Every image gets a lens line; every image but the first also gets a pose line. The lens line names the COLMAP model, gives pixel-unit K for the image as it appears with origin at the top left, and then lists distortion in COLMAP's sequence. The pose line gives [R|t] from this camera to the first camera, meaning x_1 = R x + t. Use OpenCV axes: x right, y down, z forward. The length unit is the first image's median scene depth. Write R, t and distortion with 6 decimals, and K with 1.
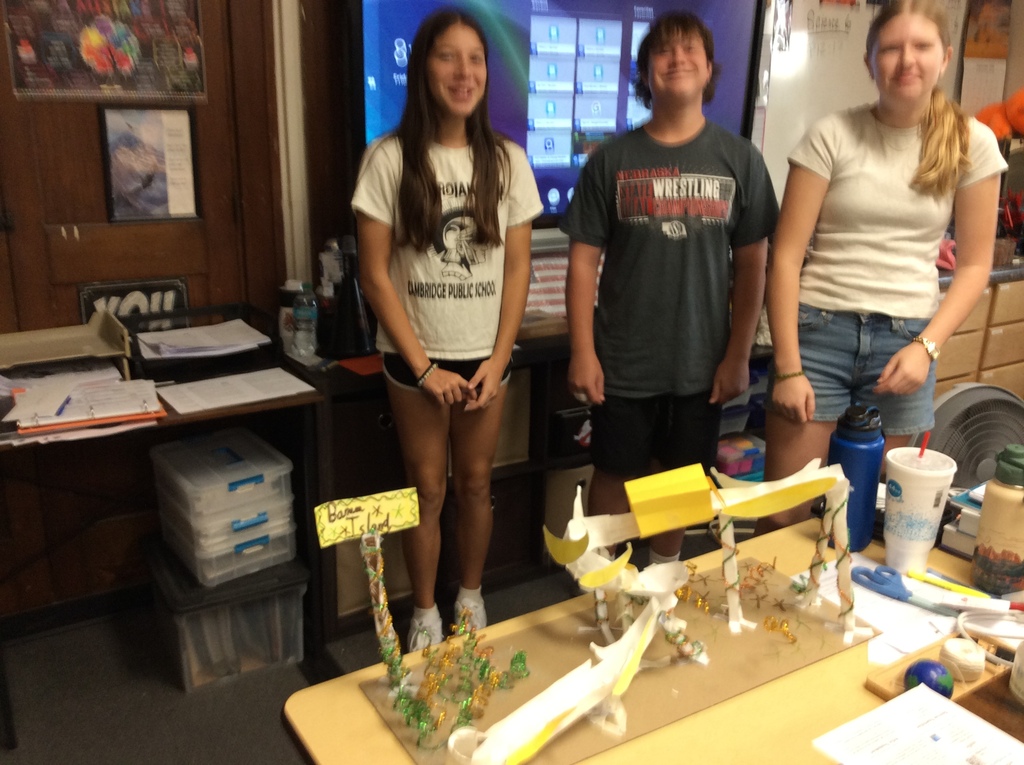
lens RADIAL K [[931.6, 0, 513.3], [0, 931.6, 392.5], [0, 0, 1]] dist [0.015528, -0.077135]
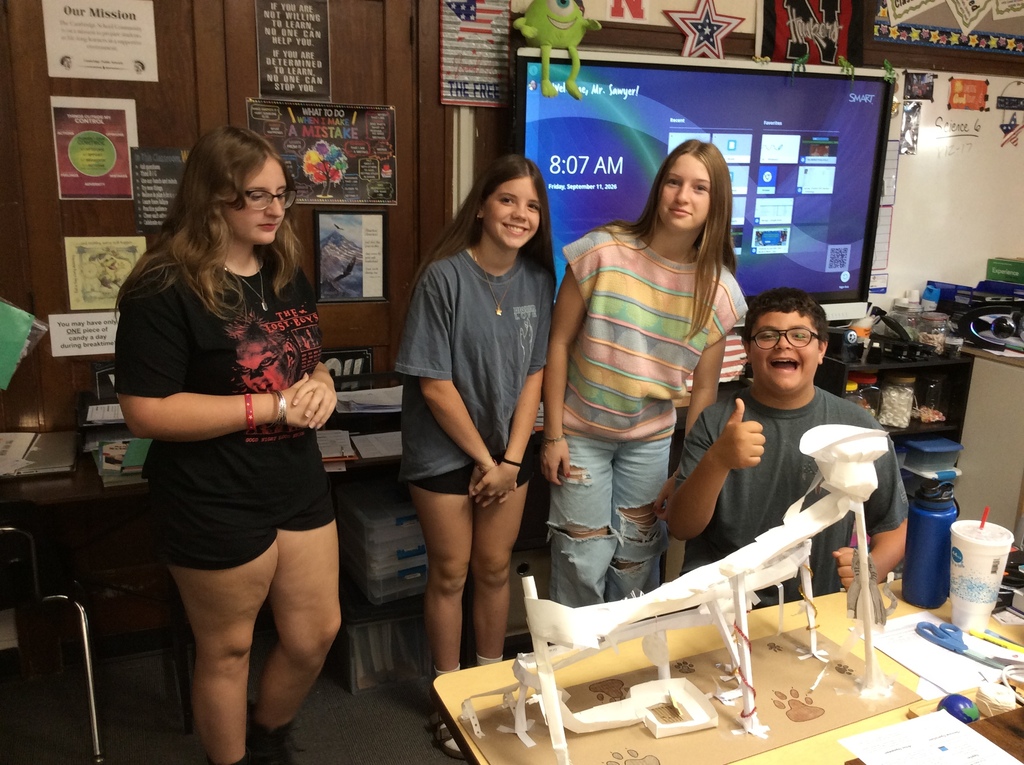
lens RADIAL K [[975.8, 0, 498.8], [0, 975.8, 385.9], [0, 0, 1]] dist [0.035172, -0.110337]
pose [[0.982203, 0.038920, -0.183747, 0.053665], [-0.052322, 0.996267, -0.068657, 0.006002], [0.180389, 0.077049, 0.980573, -0.244435]]
